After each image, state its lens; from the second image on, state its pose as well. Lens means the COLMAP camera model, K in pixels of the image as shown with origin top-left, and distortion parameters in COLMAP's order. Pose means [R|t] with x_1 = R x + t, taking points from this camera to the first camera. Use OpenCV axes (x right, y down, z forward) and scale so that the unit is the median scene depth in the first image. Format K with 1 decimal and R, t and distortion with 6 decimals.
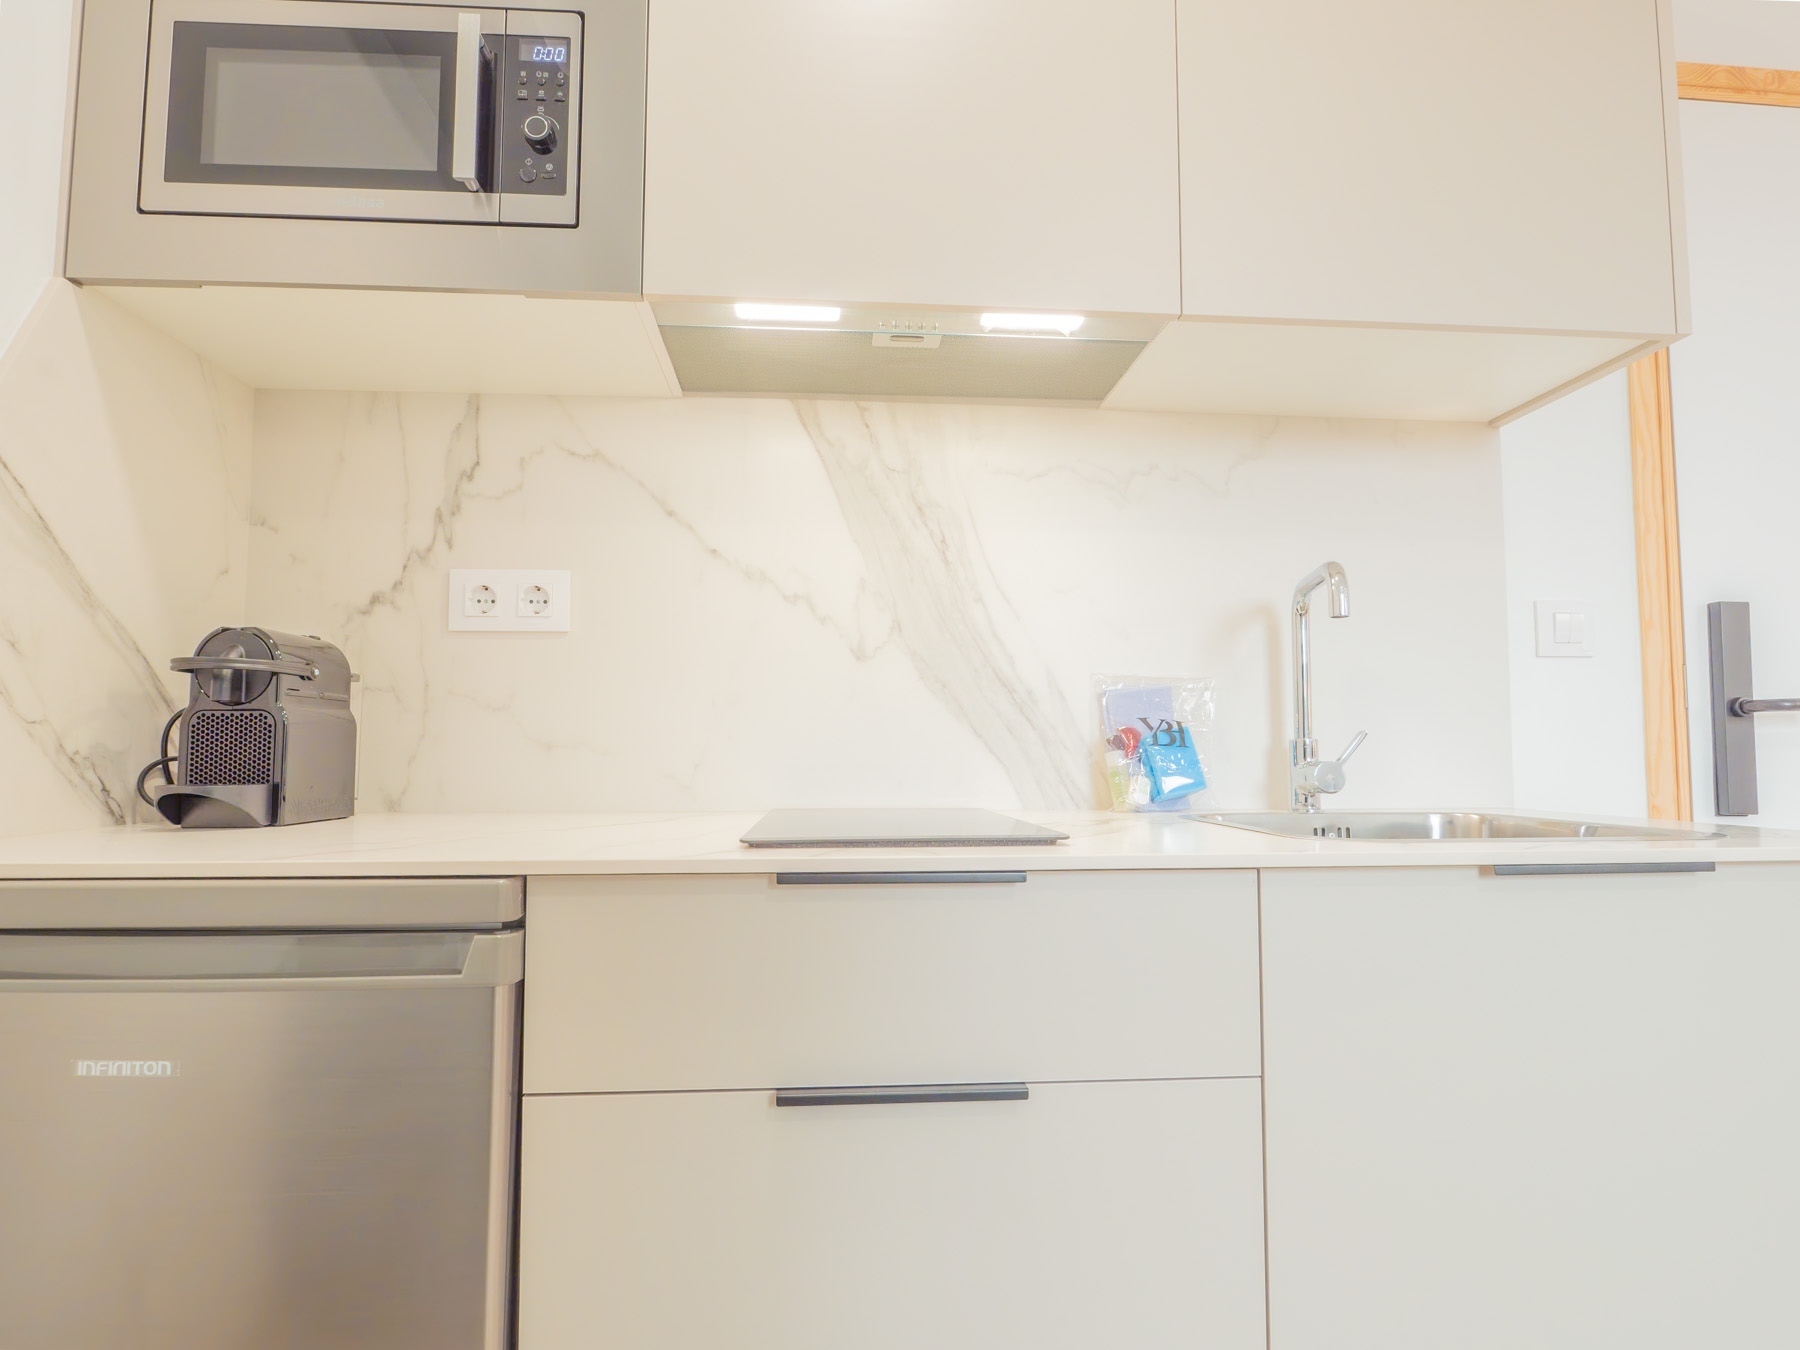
lens RADIAL K [[1014.1, 0, 901.6], [0, 1014.1, 684.9], [0, 0, 1]] dist [-0.007315, -0.005565]
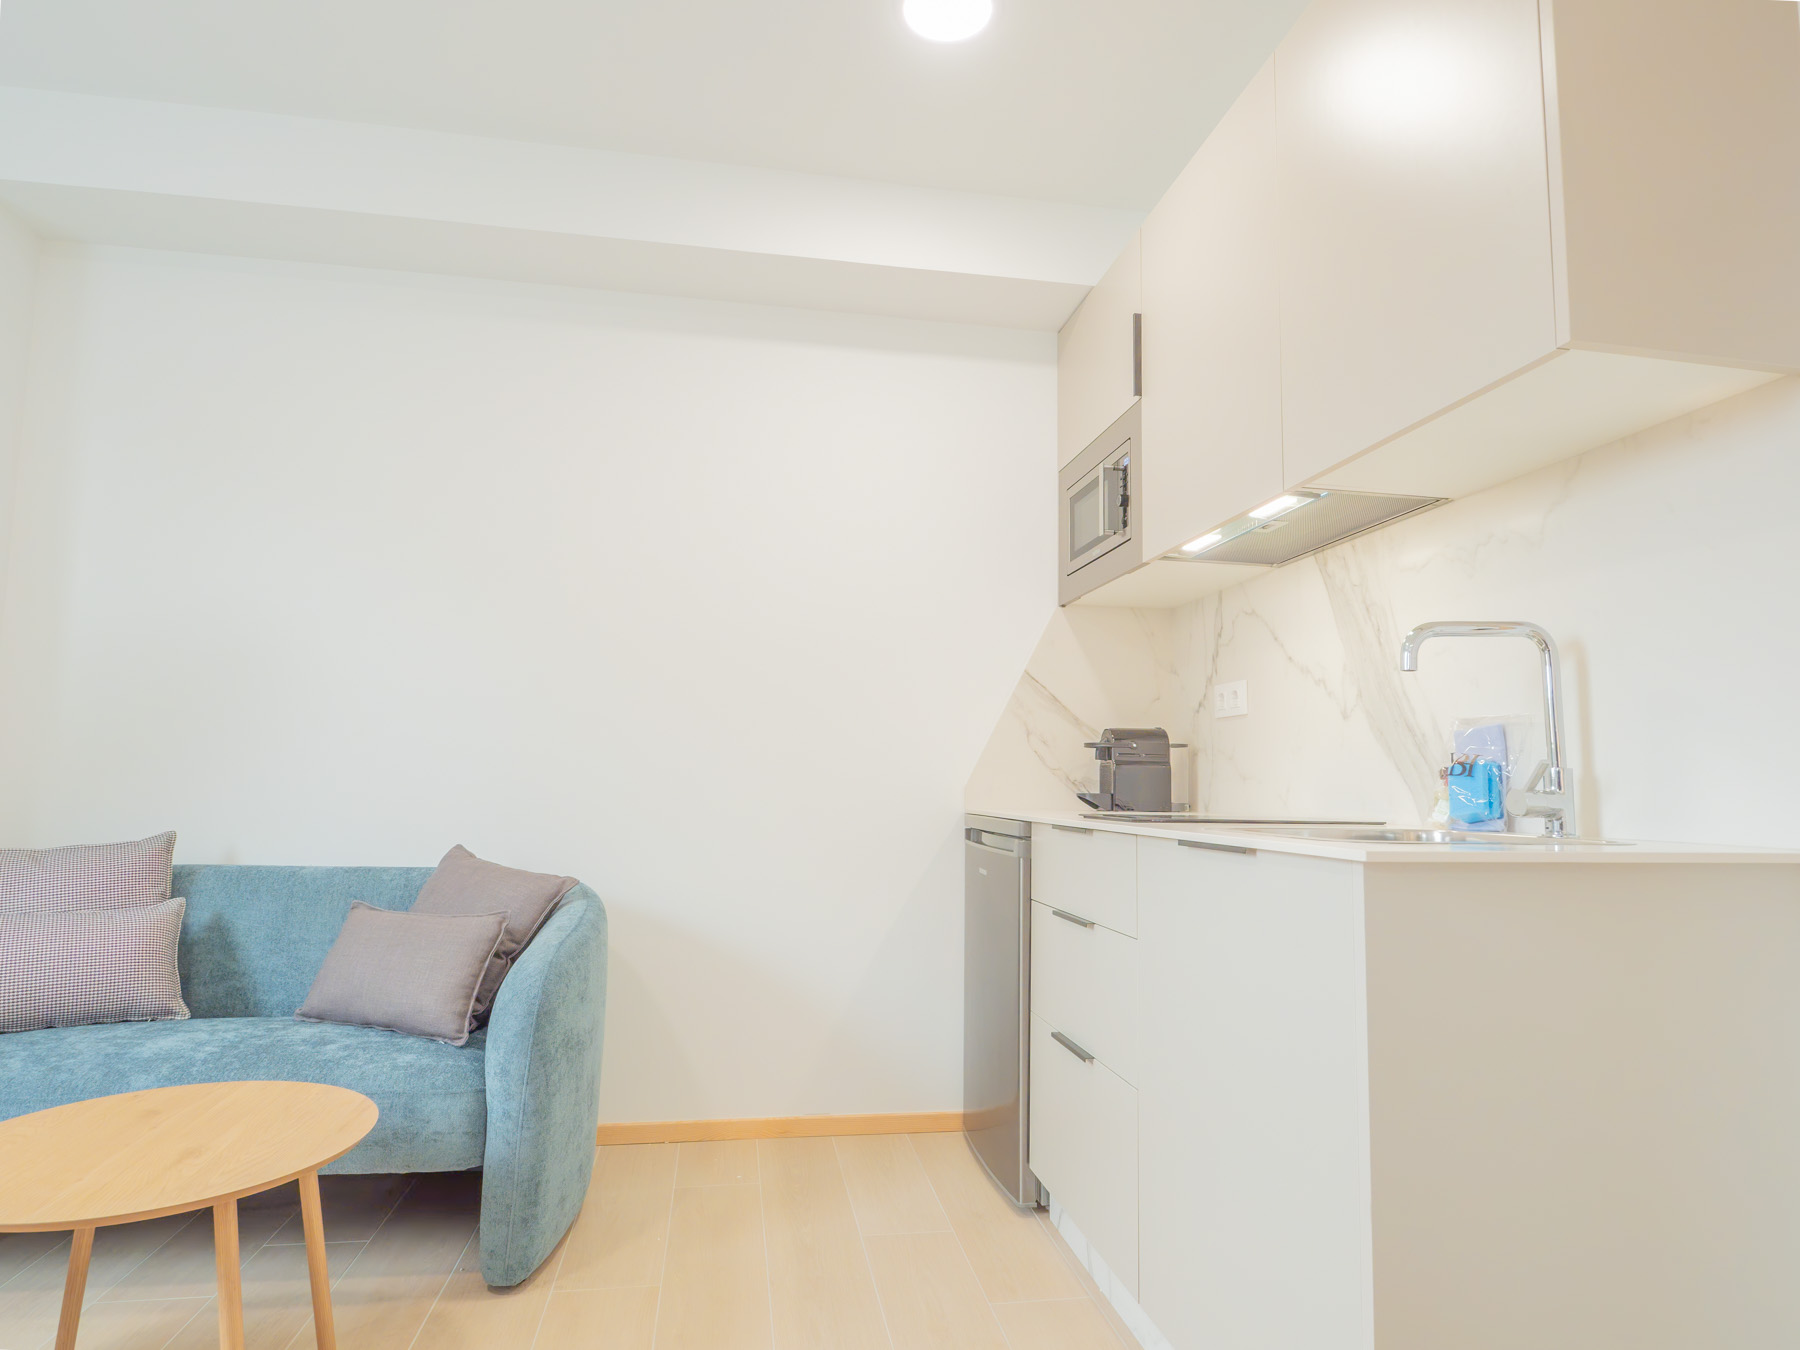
lens RADIAL K [[1014.1, 0, 905.8], [0, 1014.1, 692.8], [0, 0, 1]] dist [-0.007315, -0.005565]
pose [[0.100082, -0.087480, -0.991126, 1.373354], [0.051353, 0.995254, -0.082659, 0.026863], [0.993653, -0.042625, 0.104099, 0.214504]]
